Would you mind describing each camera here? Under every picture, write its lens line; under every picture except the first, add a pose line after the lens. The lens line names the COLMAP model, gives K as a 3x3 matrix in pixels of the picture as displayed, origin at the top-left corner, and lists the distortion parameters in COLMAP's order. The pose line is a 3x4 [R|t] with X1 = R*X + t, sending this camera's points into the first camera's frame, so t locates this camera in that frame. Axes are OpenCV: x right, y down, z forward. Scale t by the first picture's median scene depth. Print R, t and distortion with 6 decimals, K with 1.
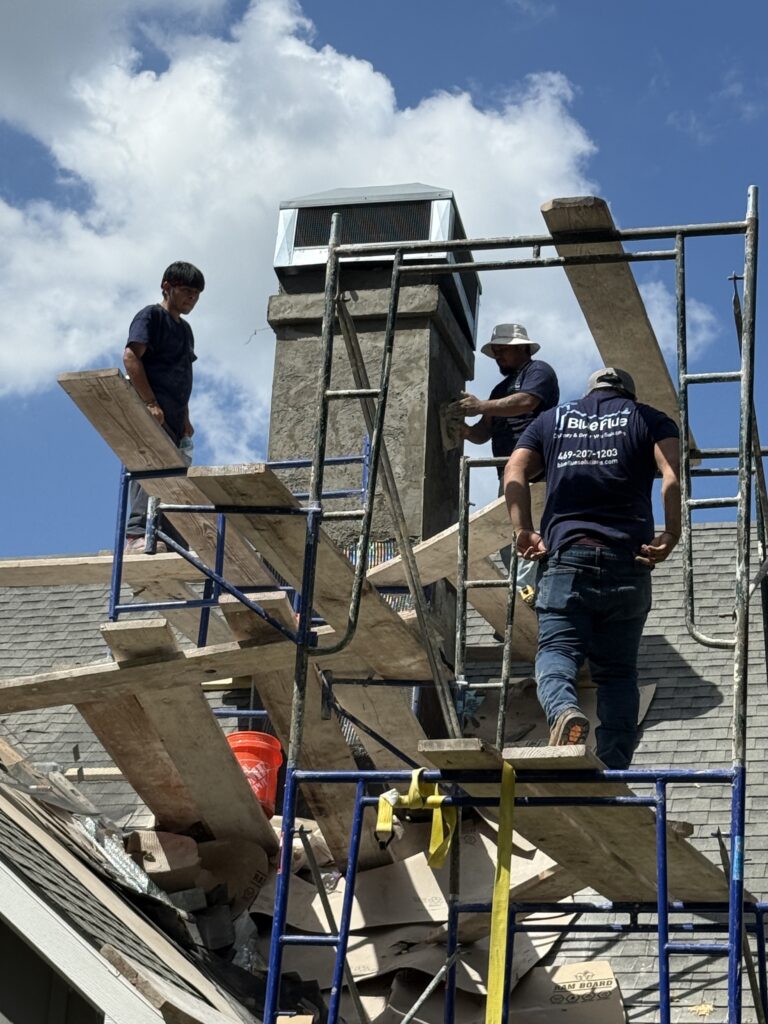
lens RADIAL K [[2443.7, 0, 386.3], [0, 2443.7, 511.0], [0, 0, 1]] dist [-0.001876, 0.000000]
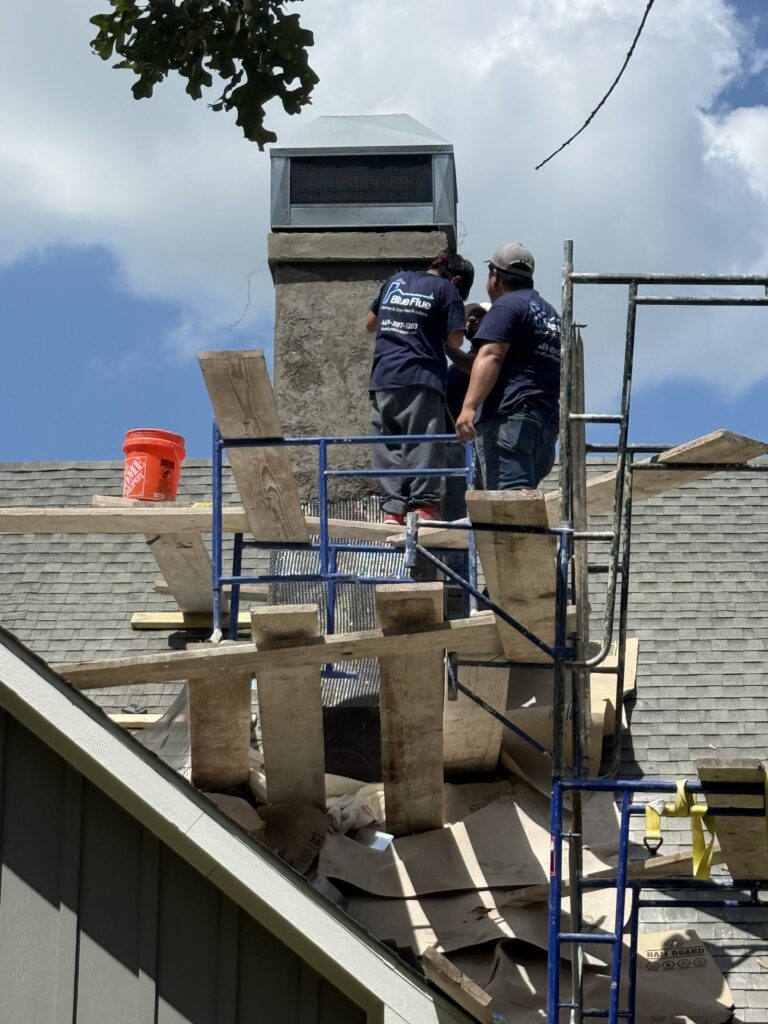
lens RADIAL K [[2846.7, 0, 383.4], [0, 2846.7, 512.0], [0, 0, 1]] dist [-0.132860, 0.000000]
pose [[0.979961, 0.024337, 0.197697, -0.285058], [-0.038919, 0.996773, 0.070213, -0.074570], [-0.195350, -0.076500, 0.977745, -0.152520]]
